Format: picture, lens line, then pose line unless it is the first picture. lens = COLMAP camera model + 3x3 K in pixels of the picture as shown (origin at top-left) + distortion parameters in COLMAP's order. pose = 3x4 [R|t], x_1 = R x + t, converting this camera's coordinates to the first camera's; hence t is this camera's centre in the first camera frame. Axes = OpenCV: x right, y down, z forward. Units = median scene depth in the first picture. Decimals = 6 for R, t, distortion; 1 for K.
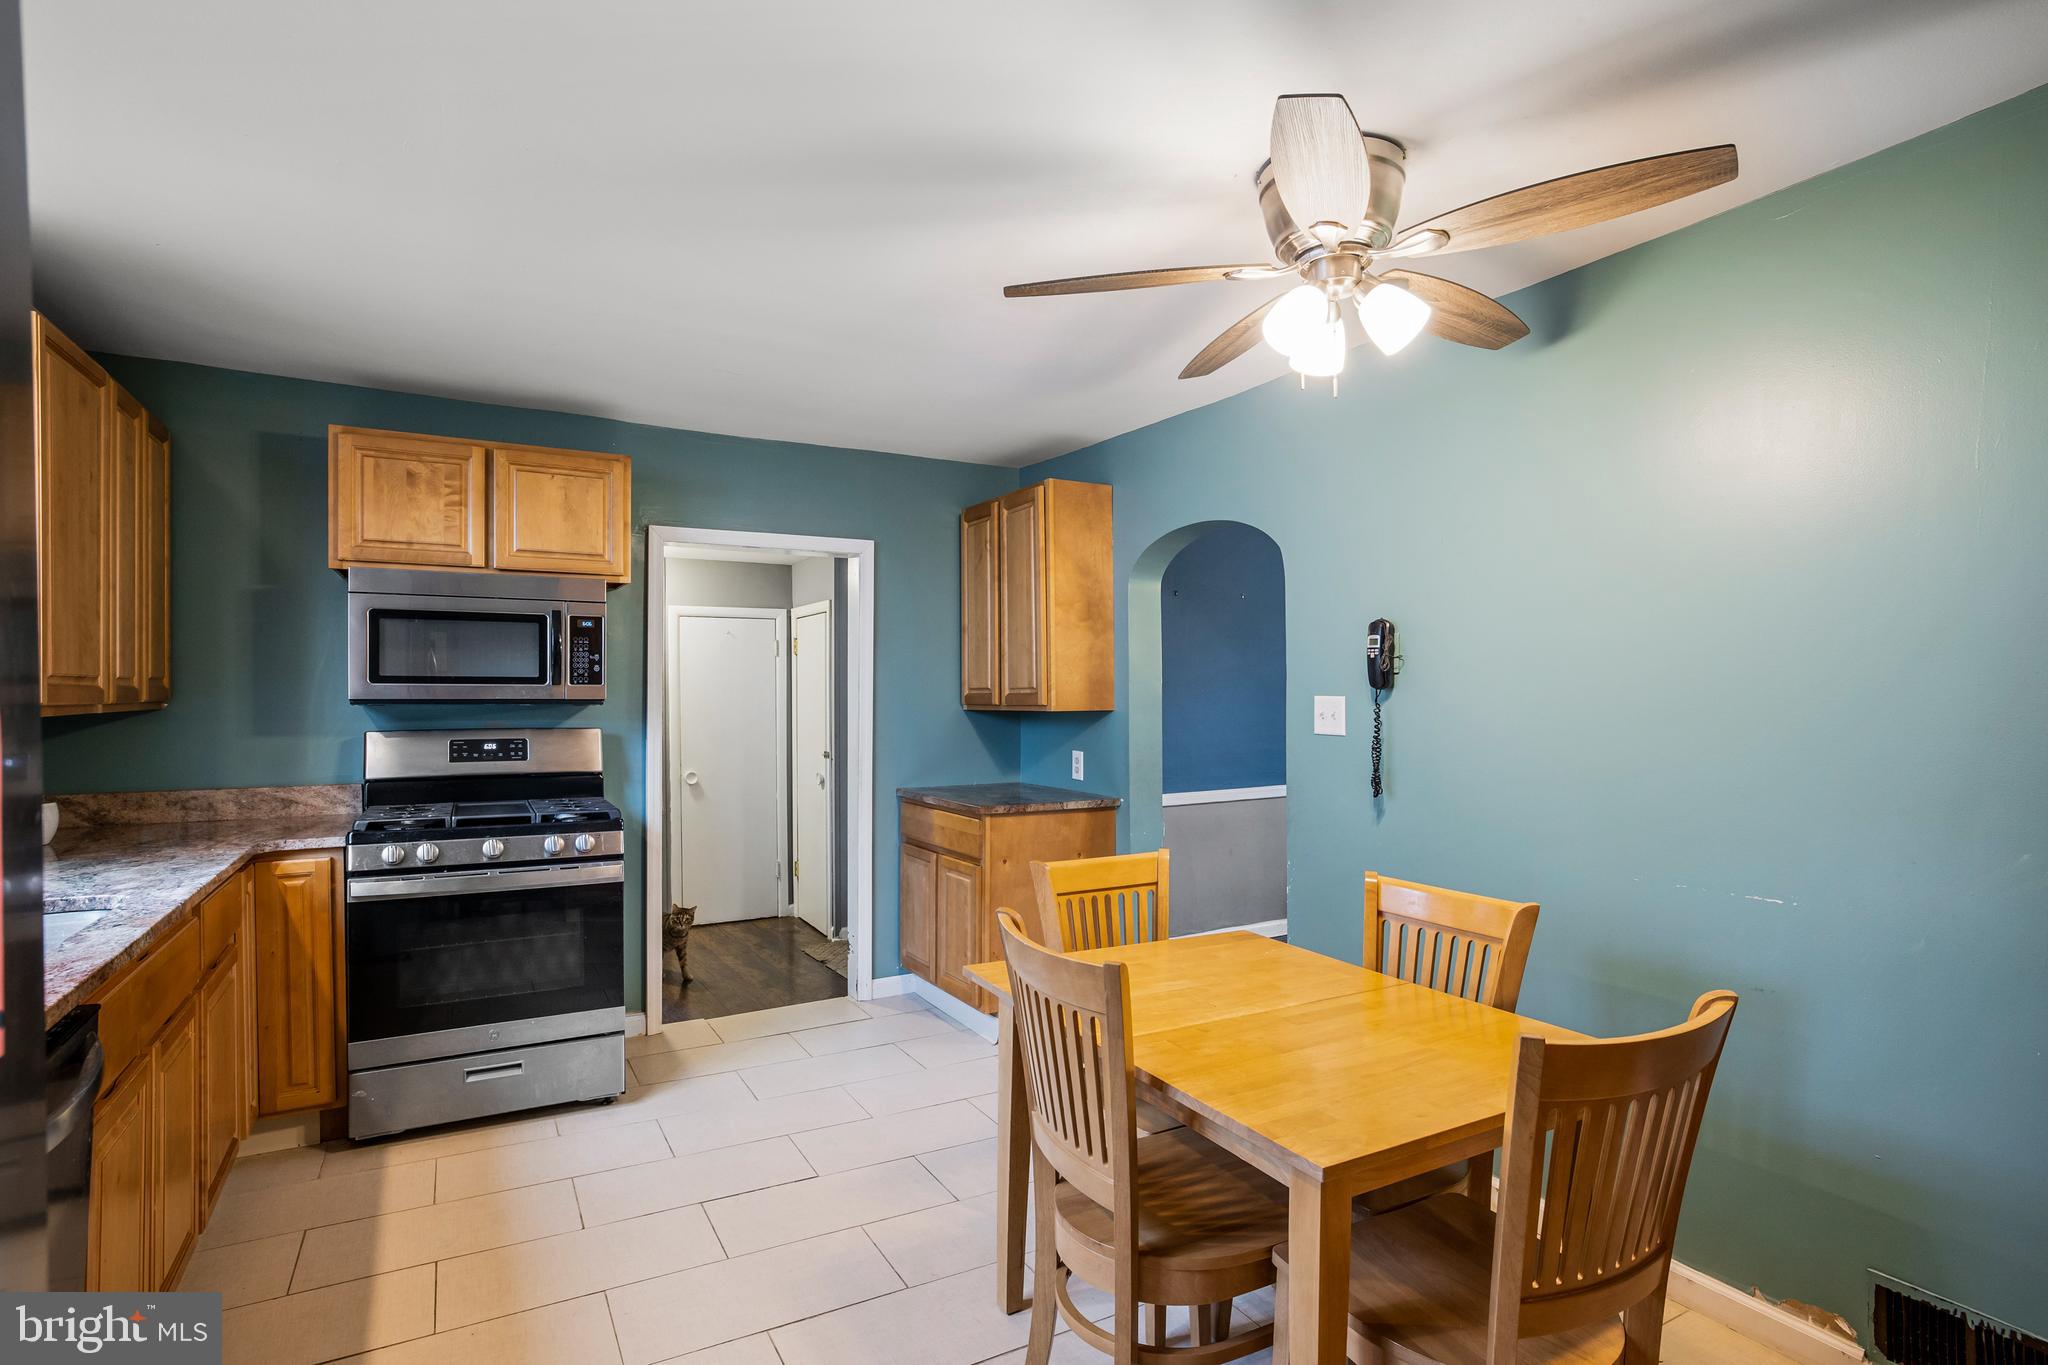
lens RADIAL K [[998.7, 0, 1033.1], [0, 998.7, 689.4], [0, 0, 1]] dist [-0.039104, 0.023110]
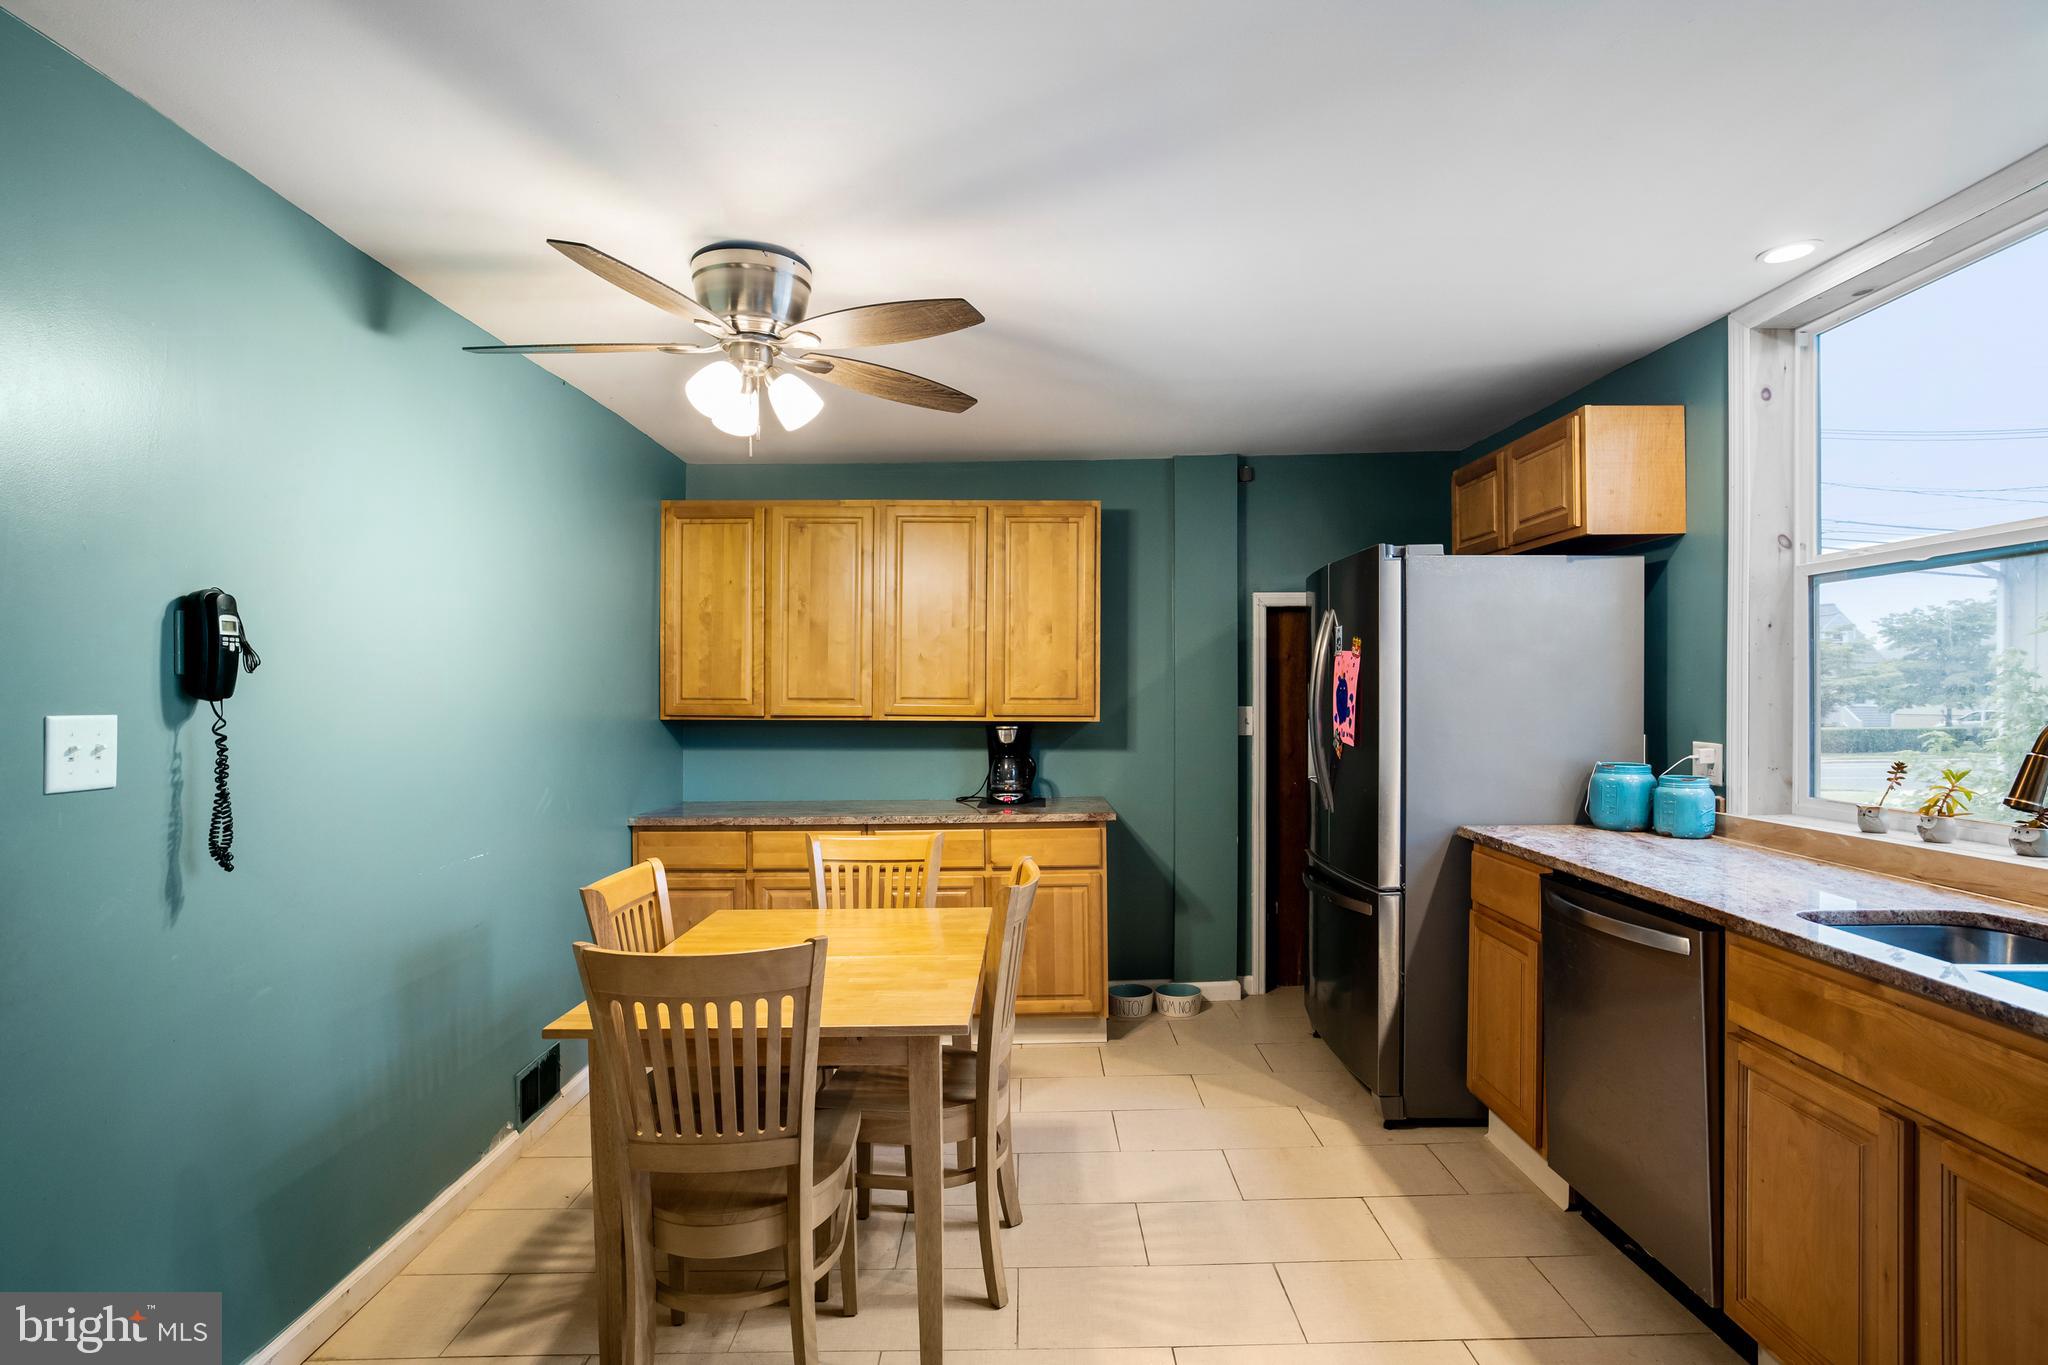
lens RADIAL K [[998.7, 0, 1033.1], [0, 998.7, 689.4], [0, 0, 1]] dist [-0.039104, 0.023110]
pose [[-0.885230, 0.002206, 0.465149, -0.297773], [0.004826, 0.999978, 0.004442, -0.003268], [-0.465129, 0.006177, -0.885221, 0.988081]]
